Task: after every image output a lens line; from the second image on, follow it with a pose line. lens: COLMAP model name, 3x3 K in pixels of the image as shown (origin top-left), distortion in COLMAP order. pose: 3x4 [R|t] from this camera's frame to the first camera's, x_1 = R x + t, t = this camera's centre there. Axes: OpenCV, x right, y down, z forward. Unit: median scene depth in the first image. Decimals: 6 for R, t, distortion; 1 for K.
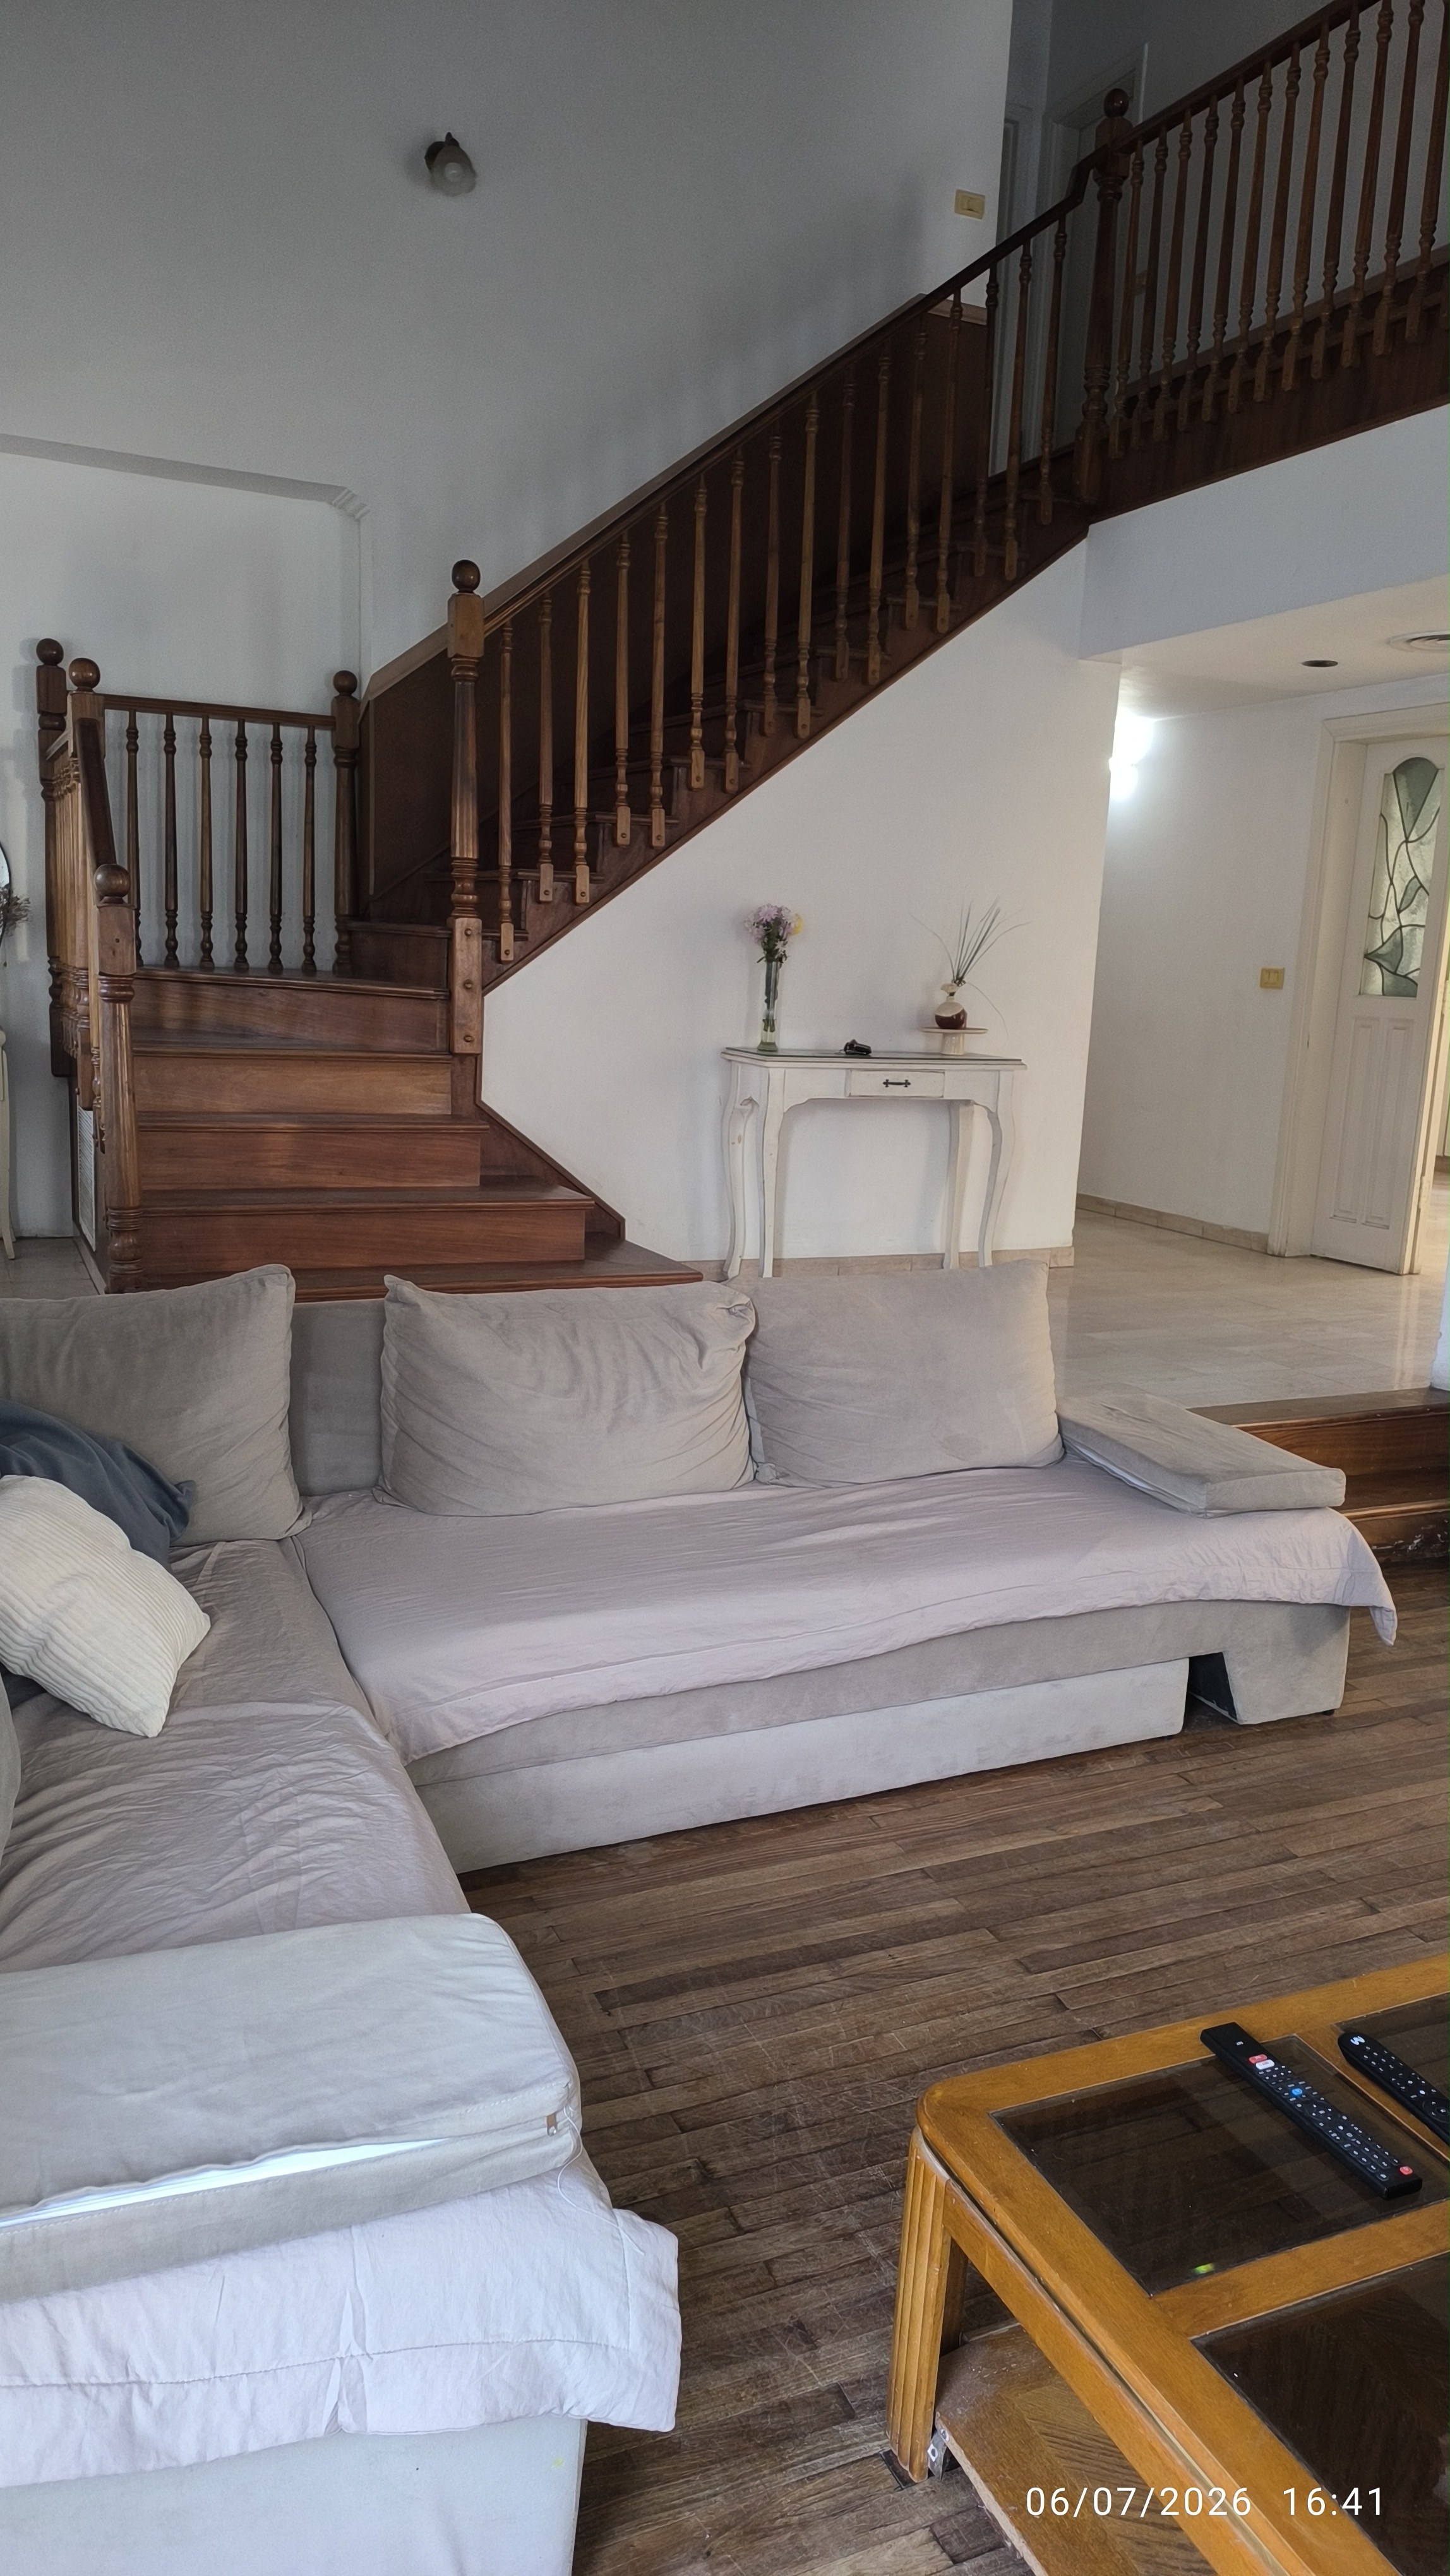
lens RADIAL K [[1773.2, 0, 723.8], [0, 1773.2, 1275.1], [0, 0, 1]] dist [0.032803, -0.051273]
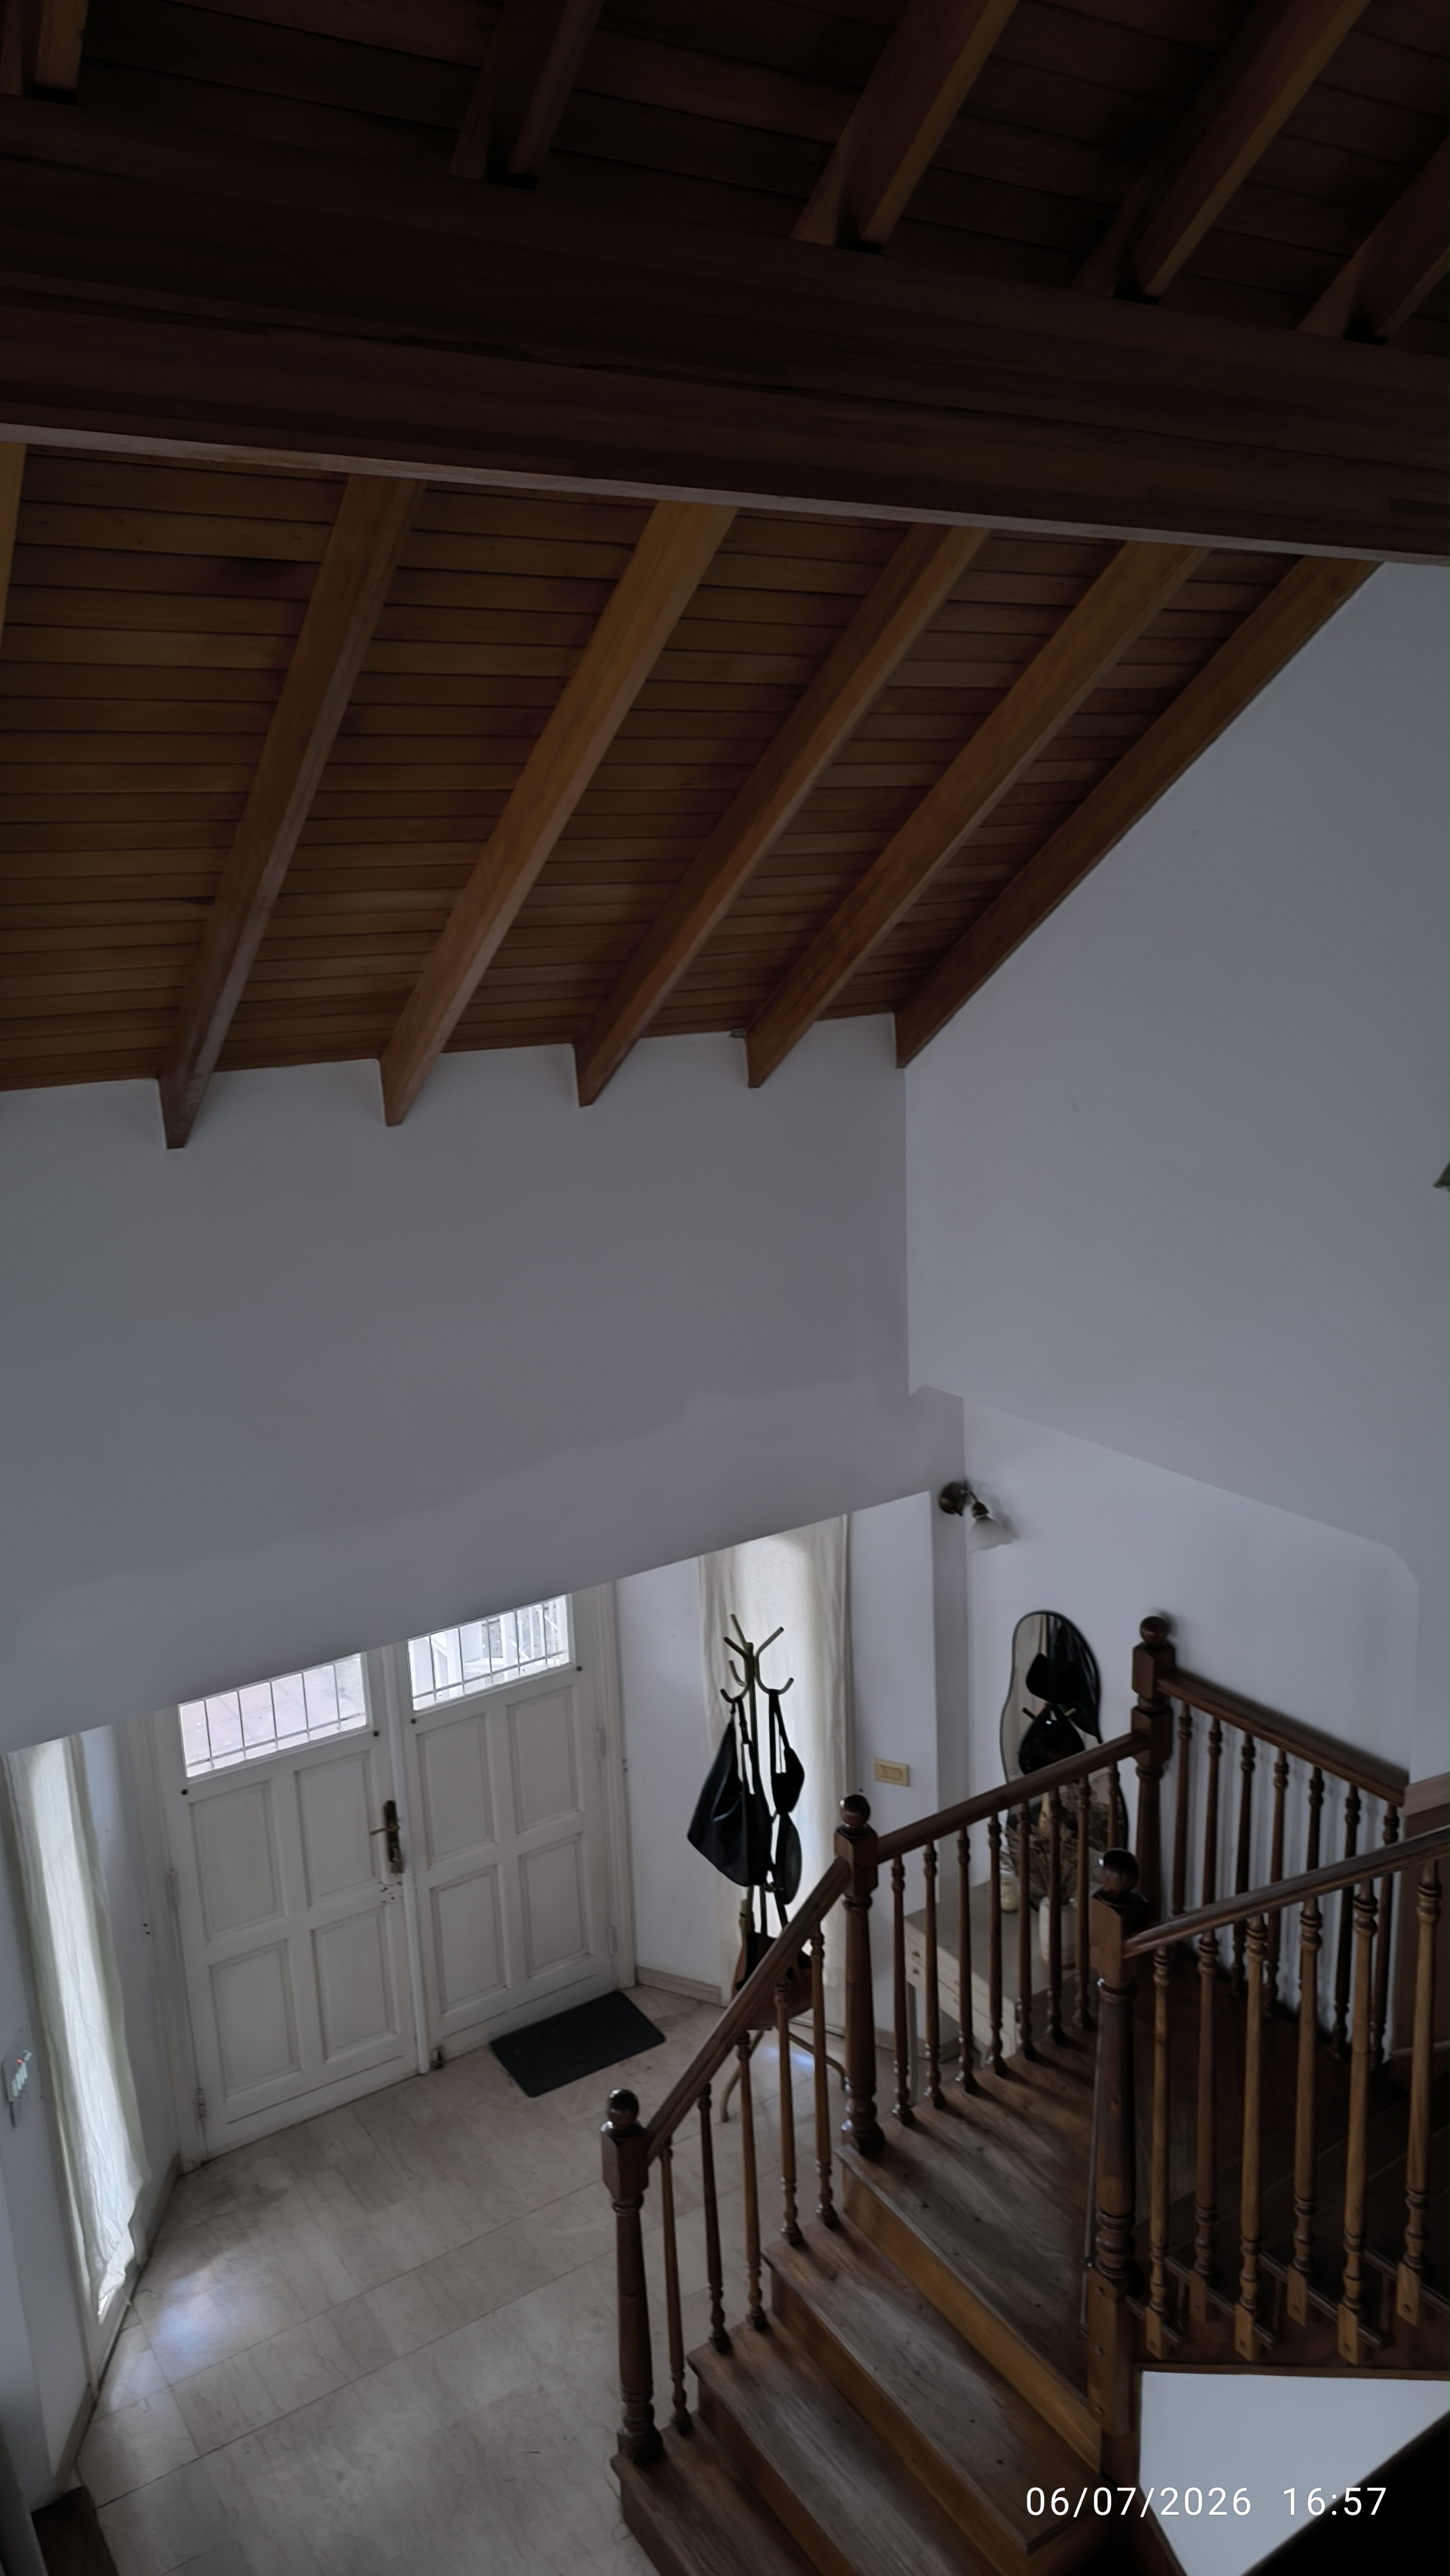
lens RADIAL K [[1773.2, 0, 723.8], [0, 1773.2, 1275.1], [0, 0, 1]] dist [0.032803, -0.051273]
pose [[0.141643, 0.170458, -0.975131, 0.480550], [-0.129831, 0.979753, 0.152407, -0.695353], [0.981367, 0.105015, 0.160906, 0.683405]]
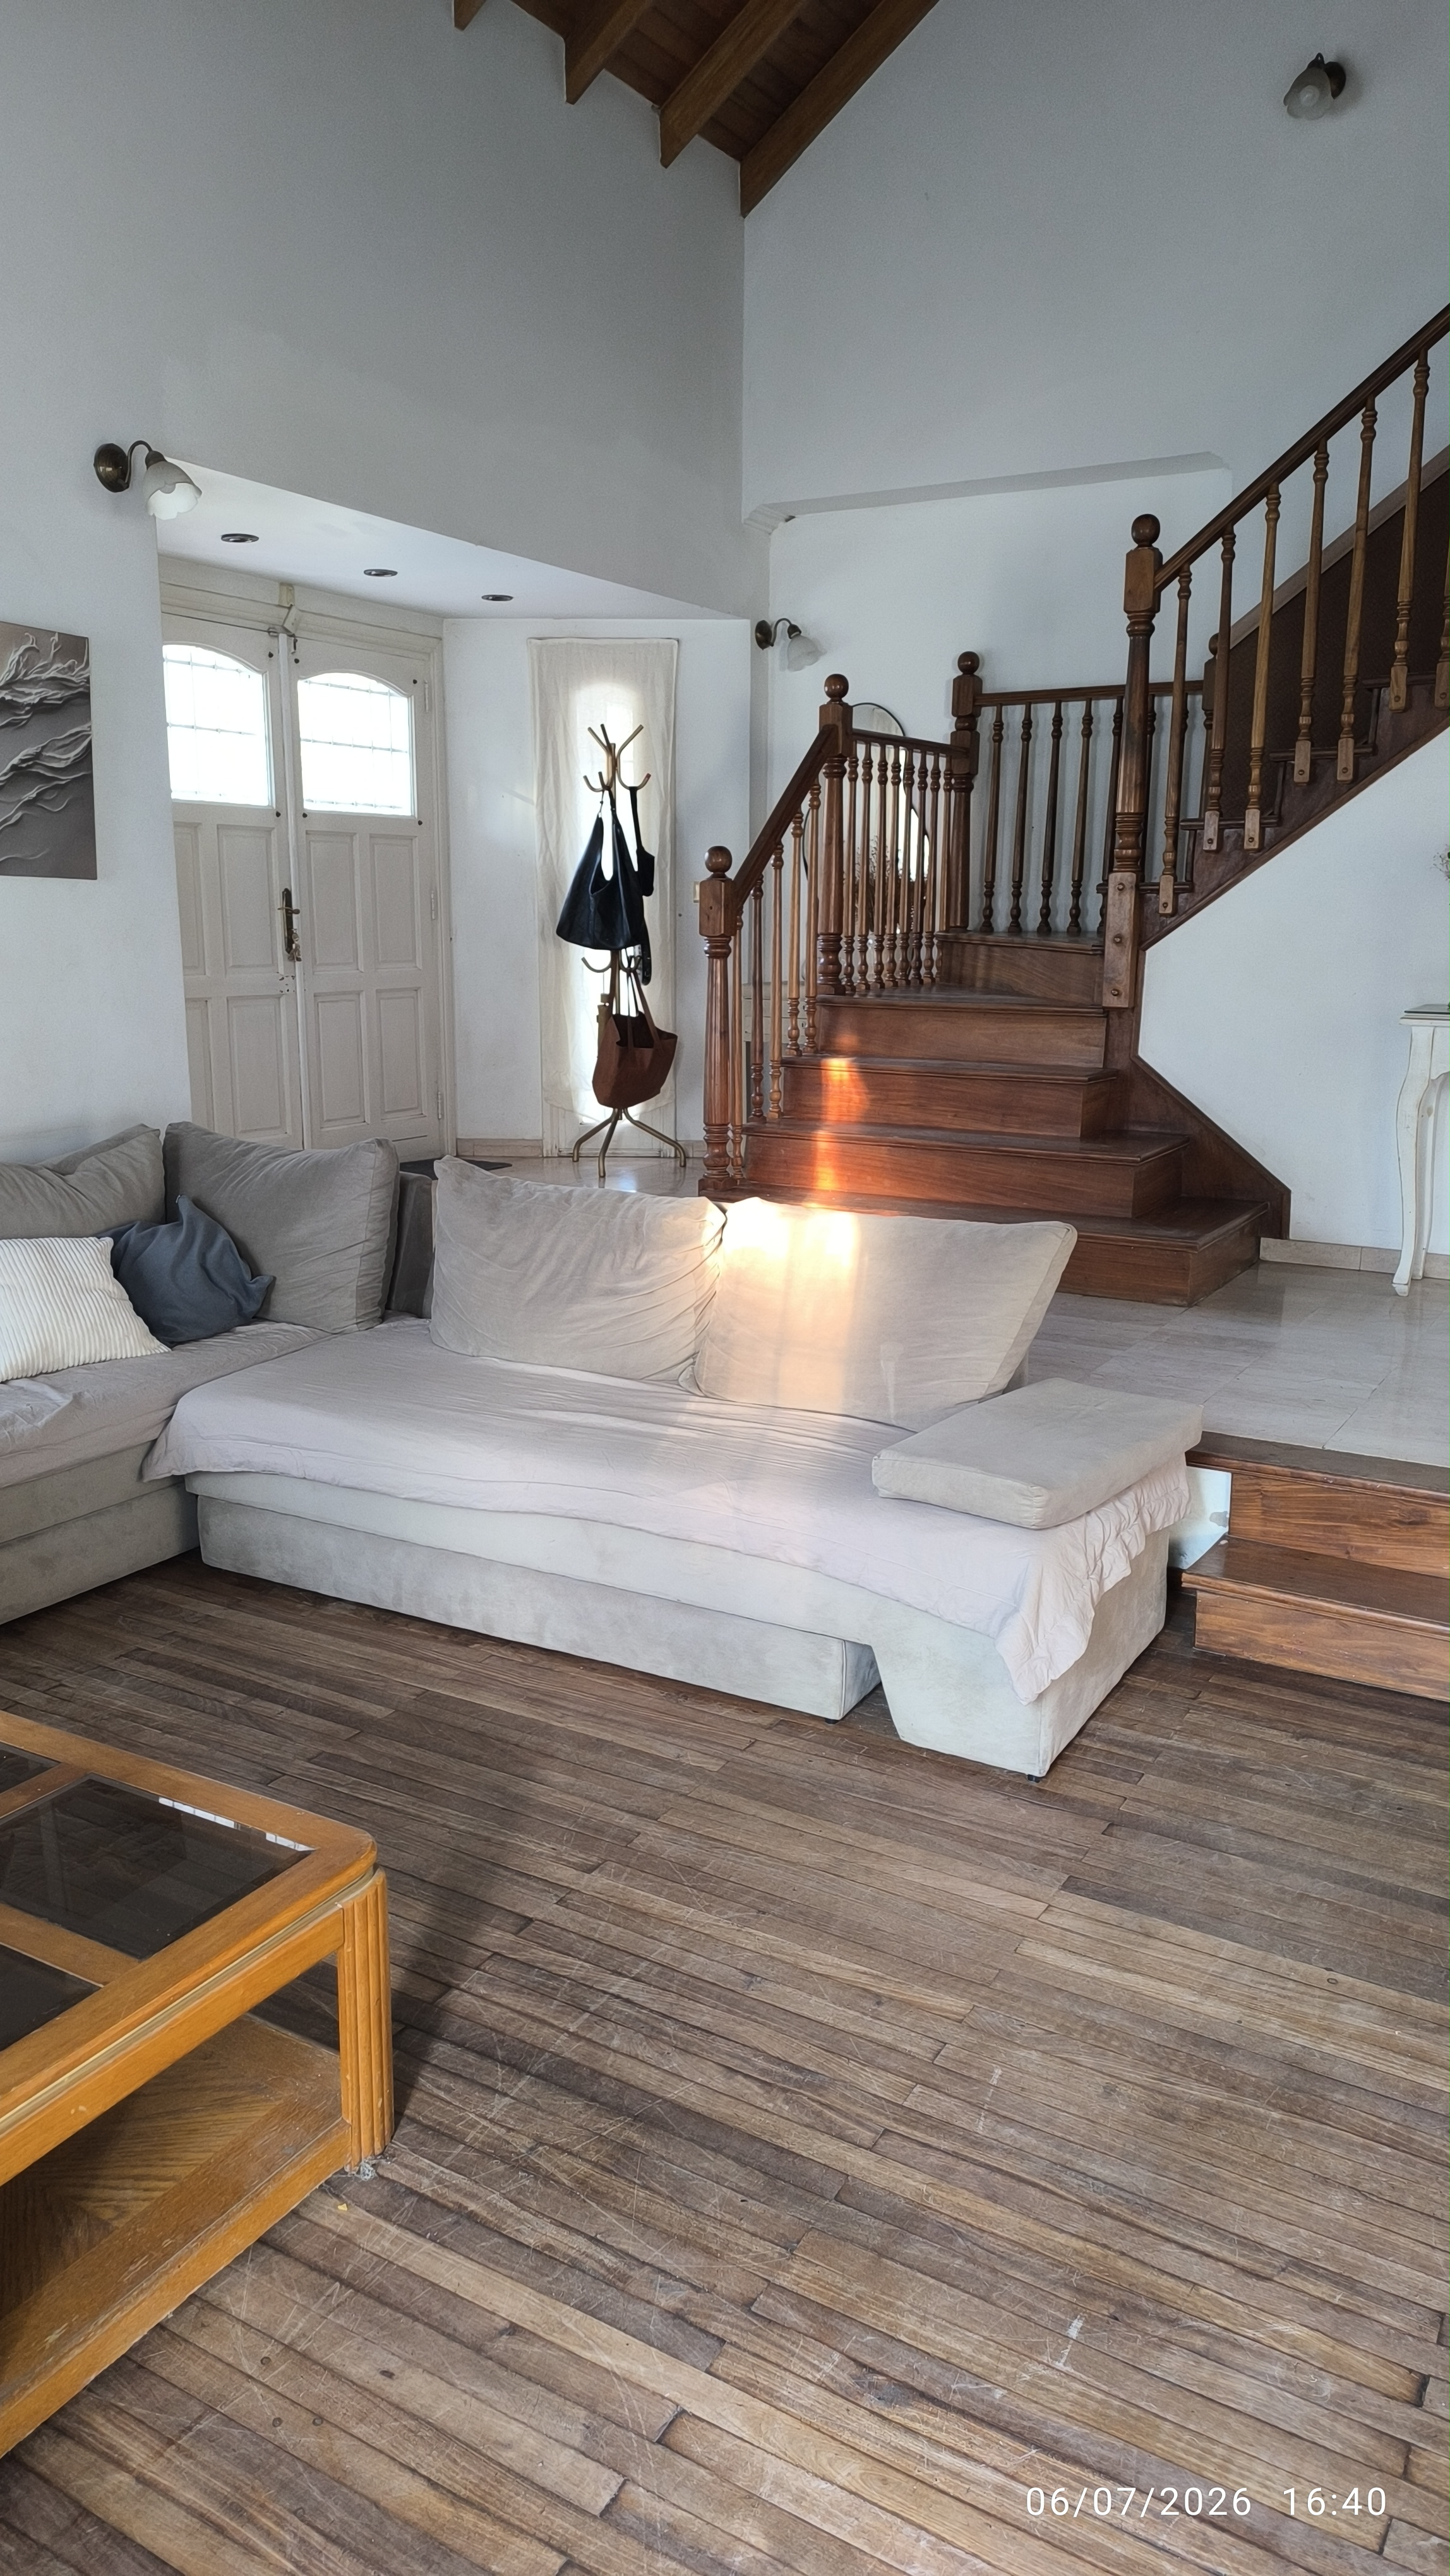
lens RADIAL K [[1773.2, 0, 723.8], [0, 1773.2, 1275.1], [0, 0, 1]] dist [0.032803, -0.051273]
pose [[0.569963, 0.127962, -0.811645, 0.573195], [-0.124613, 0.989835, 0.068548, -0.016299], [0.812166, 0.062072, 0.580115, 0.245728]]
